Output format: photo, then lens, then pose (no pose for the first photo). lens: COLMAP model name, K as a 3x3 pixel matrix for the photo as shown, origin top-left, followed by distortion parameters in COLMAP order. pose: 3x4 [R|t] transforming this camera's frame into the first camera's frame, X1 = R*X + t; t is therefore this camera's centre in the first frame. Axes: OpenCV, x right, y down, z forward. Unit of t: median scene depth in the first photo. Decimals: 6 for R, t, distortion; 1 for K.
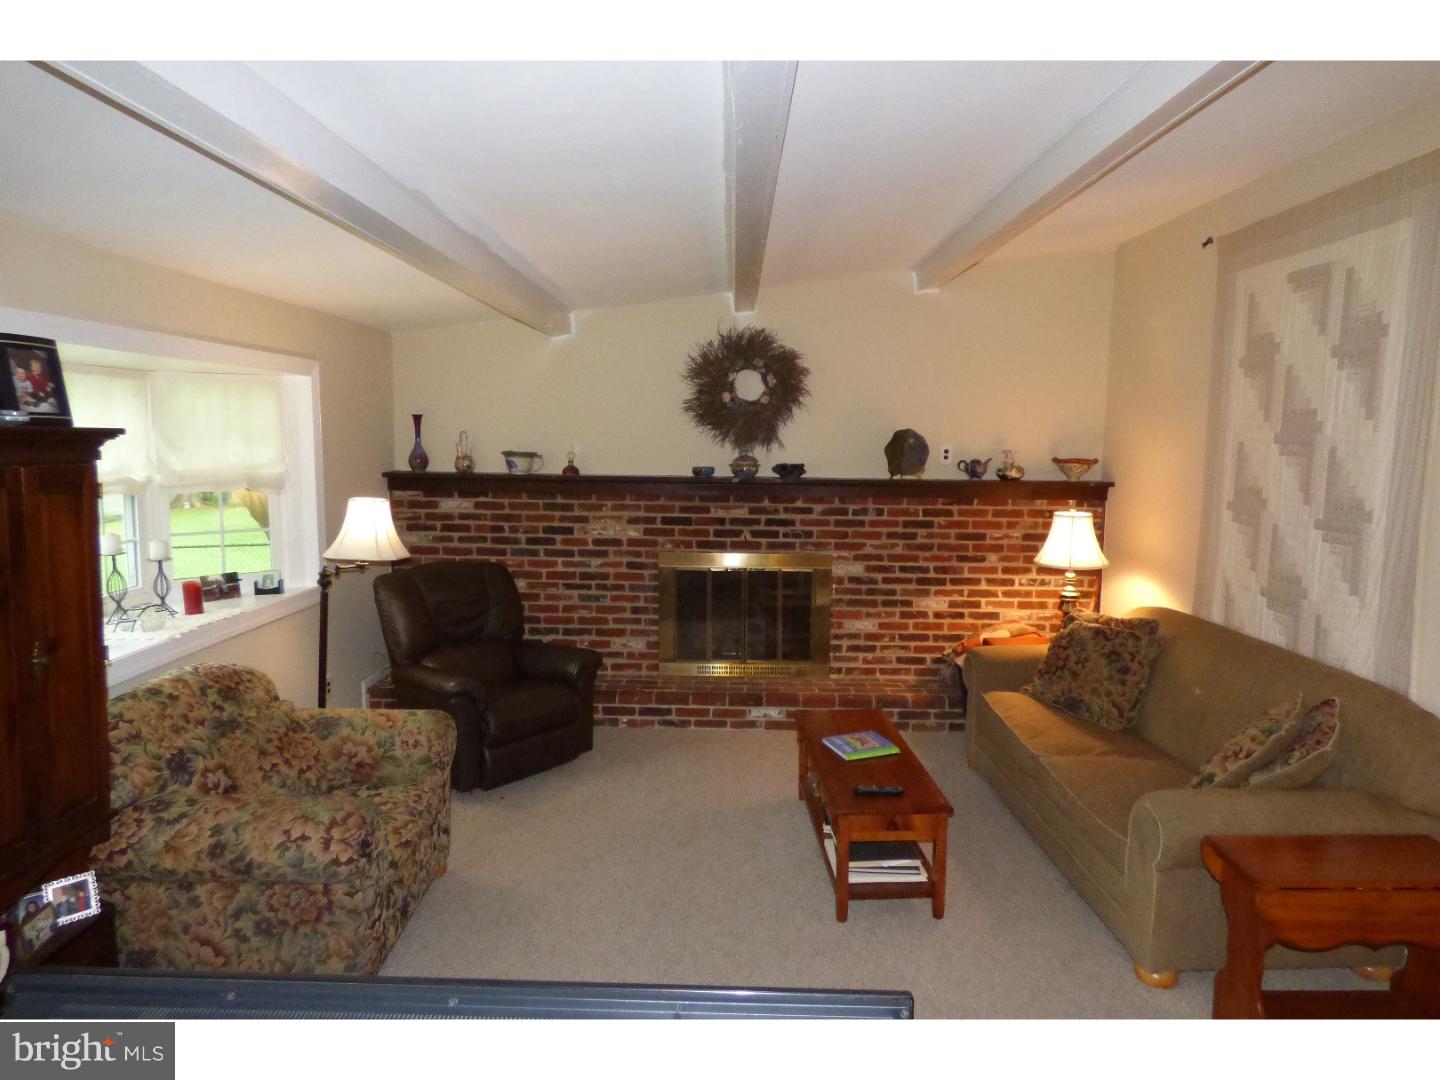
lens RADIAL K [[891.0, 0, 721.8], [0, 891.0, 534.1], [0, 0, 1]] dist [0.003076, -0.000504]
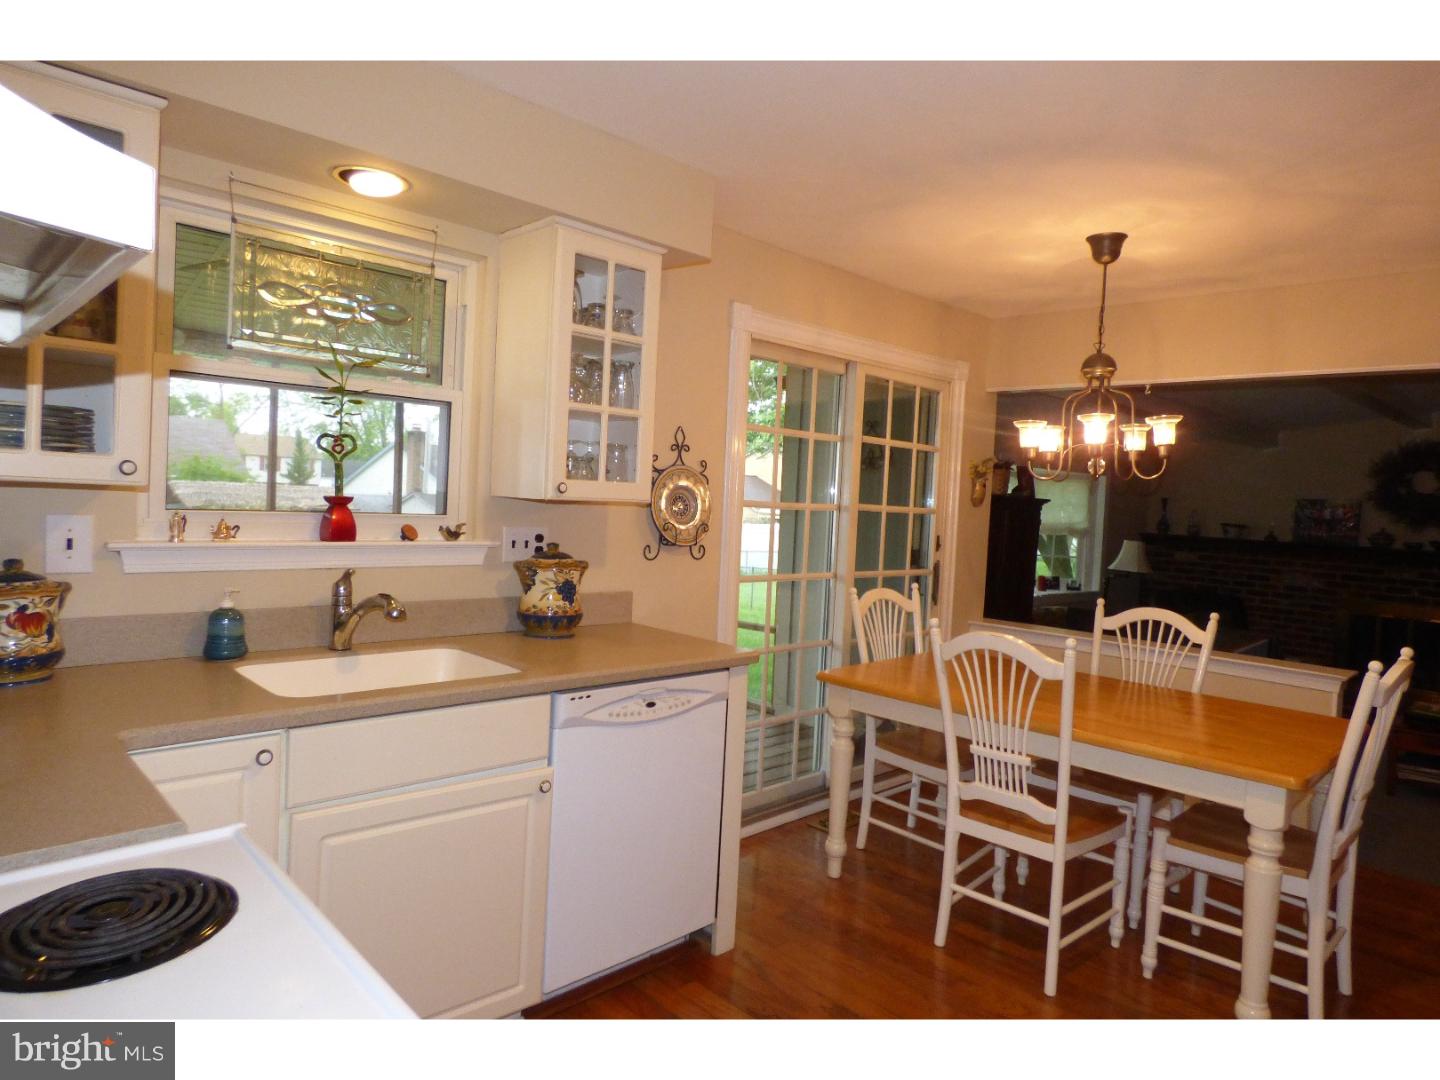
lens RADIAL K [[891.0, 0, 722.4], [0, 891.0, 533.8], [0, 0, 1]] dist [0.003076, -0.000504]
pose [[0.693500, 0.052455, -0.718544, 0.262644], [-0.118449, 0.992076, -0.041897, 0.091617], [0.710653, 0.114167, 0.694218, -0.673478]]
